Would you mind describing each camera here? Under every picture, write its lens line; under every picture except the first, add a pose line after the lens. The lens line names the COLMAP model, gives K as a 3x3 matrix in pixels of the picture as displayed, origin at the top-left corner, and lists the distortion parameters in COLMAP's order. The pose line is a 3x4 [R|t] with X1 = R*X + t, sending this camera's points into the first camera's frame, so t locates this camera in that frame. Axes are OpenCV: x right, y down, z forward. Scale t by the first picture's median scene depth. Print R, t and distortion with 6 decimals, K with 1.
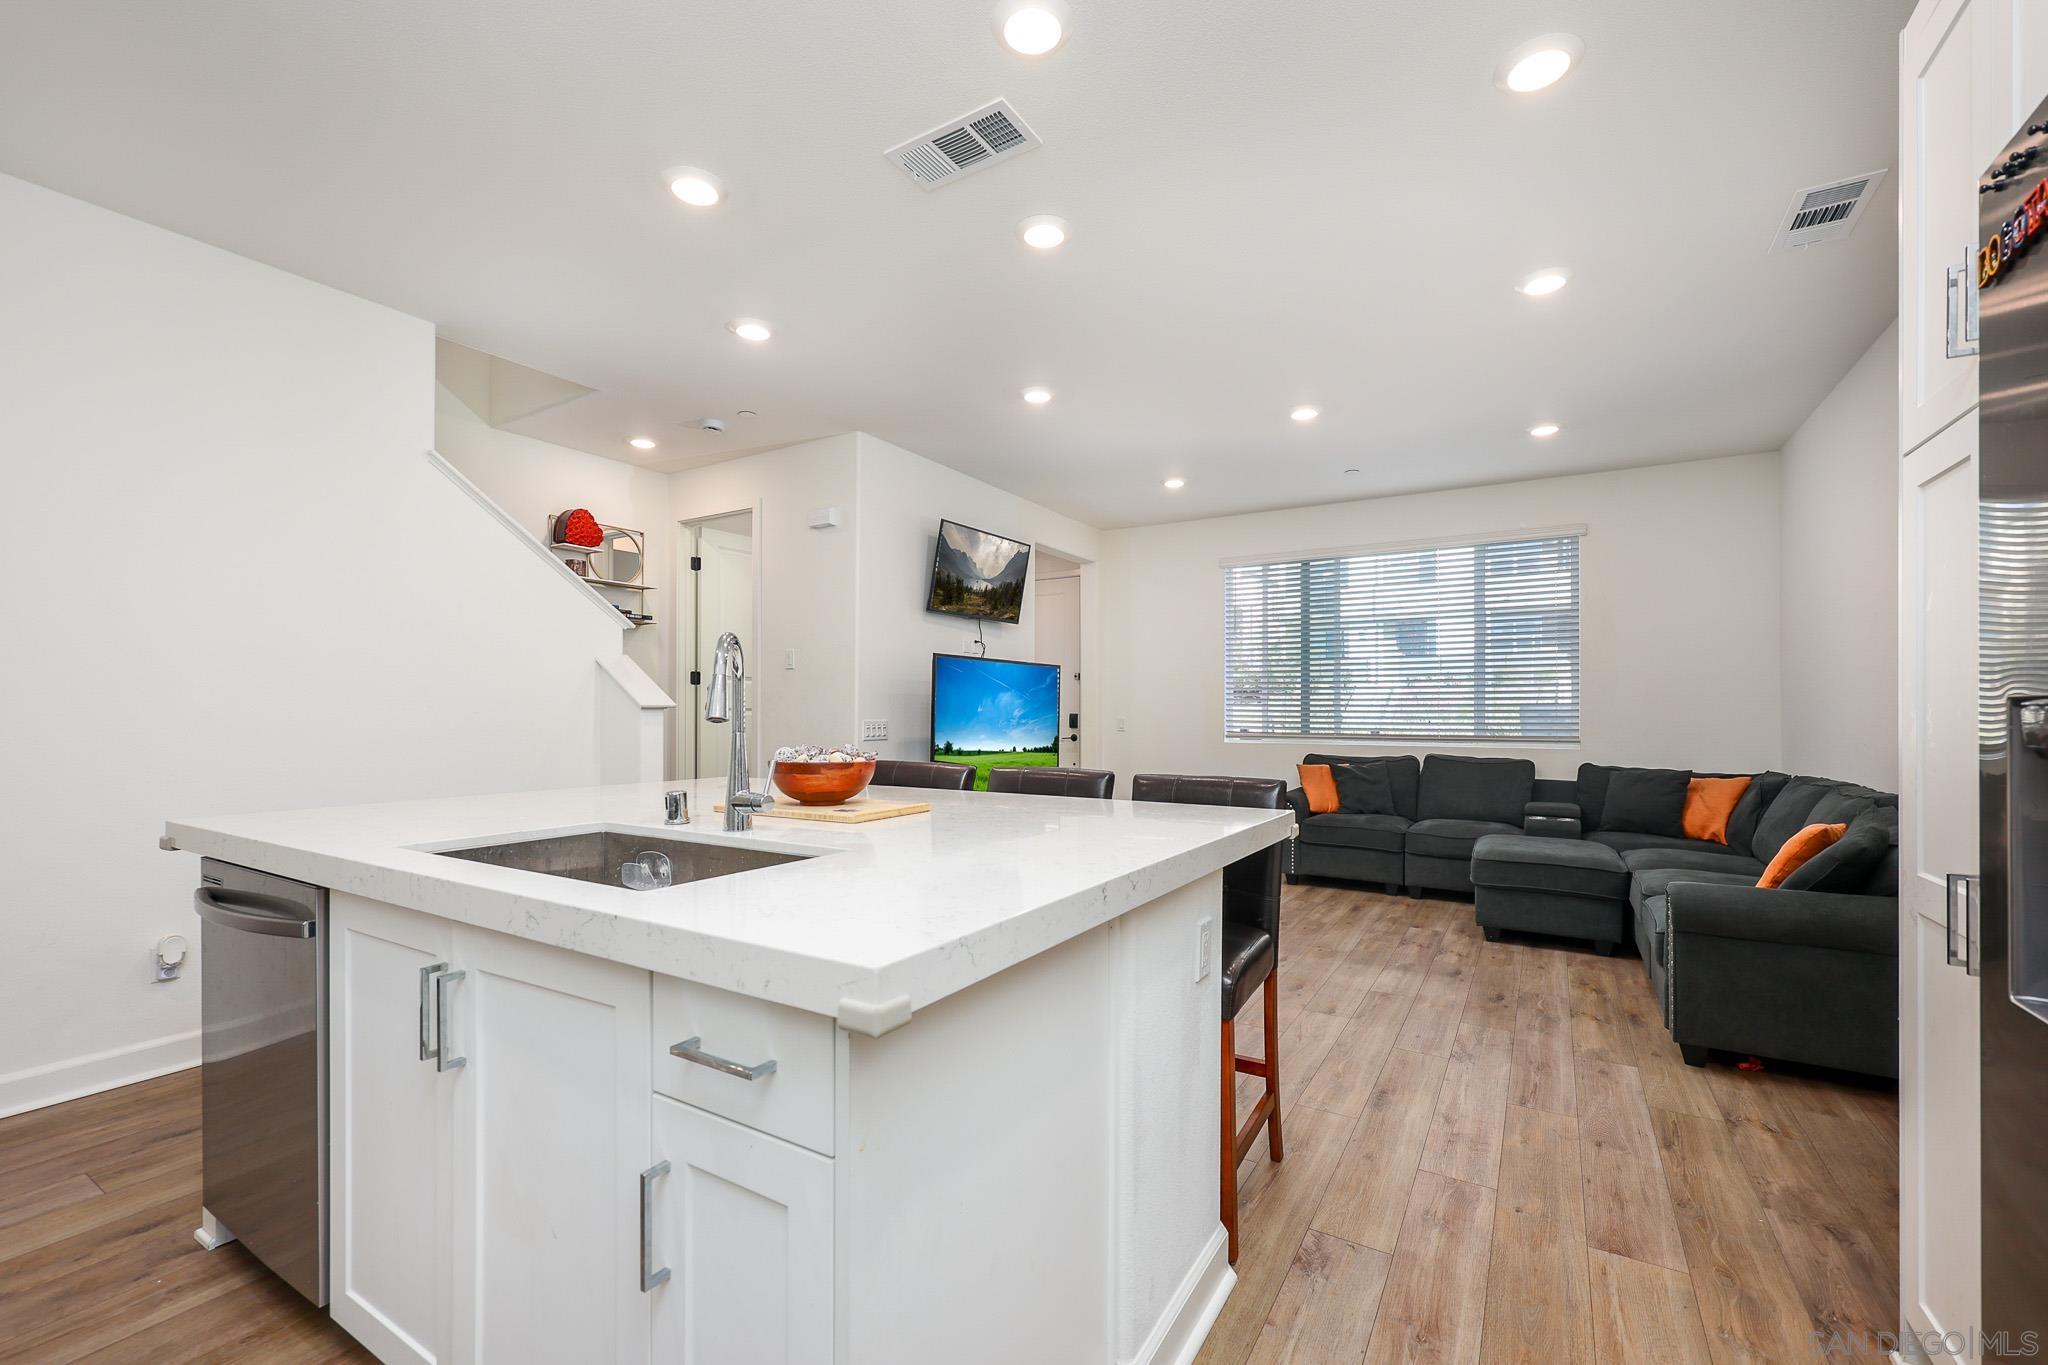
lens RADIAL K [[813.3, 0, 1030.7], [0, 813.3, 688.3], [0, 0, 1]] dist [0.000138, -0.000515]
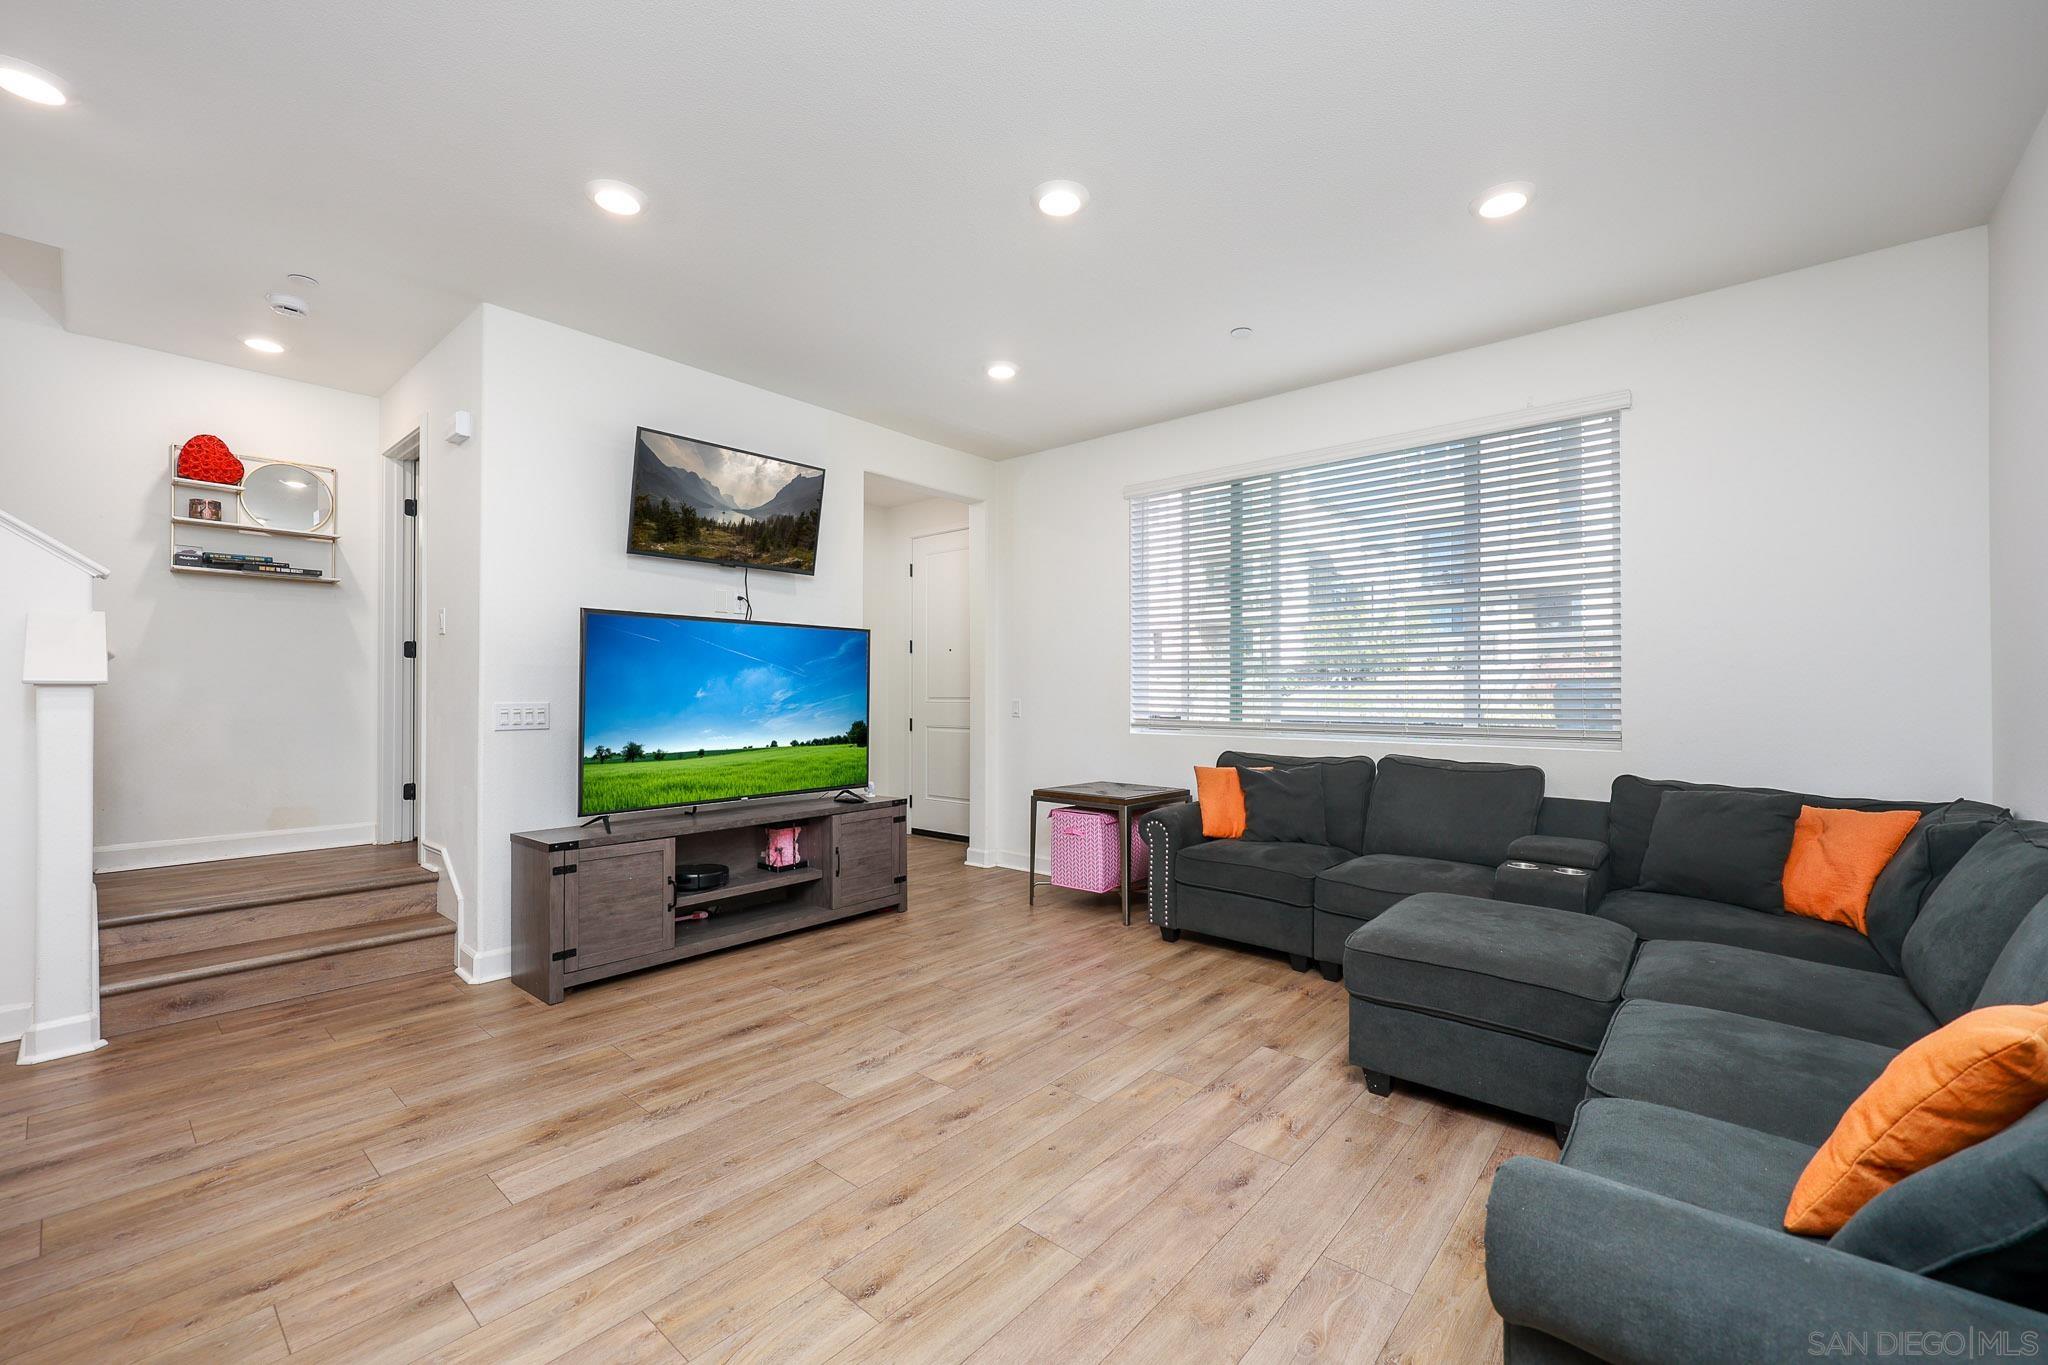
lens RADIAL K [[813.3, 0, 1030.7], [0, 813.3, 688.3], [0, 0, 1]] dist [0.000138, -0.000515]
pose [[0.987782, -0.003633, -0.155801, 0.332024], [0.006470, 0.999822, 0.017709, 0.014363], [0.155709, -0.018501, 0.987630, 0.325707]]
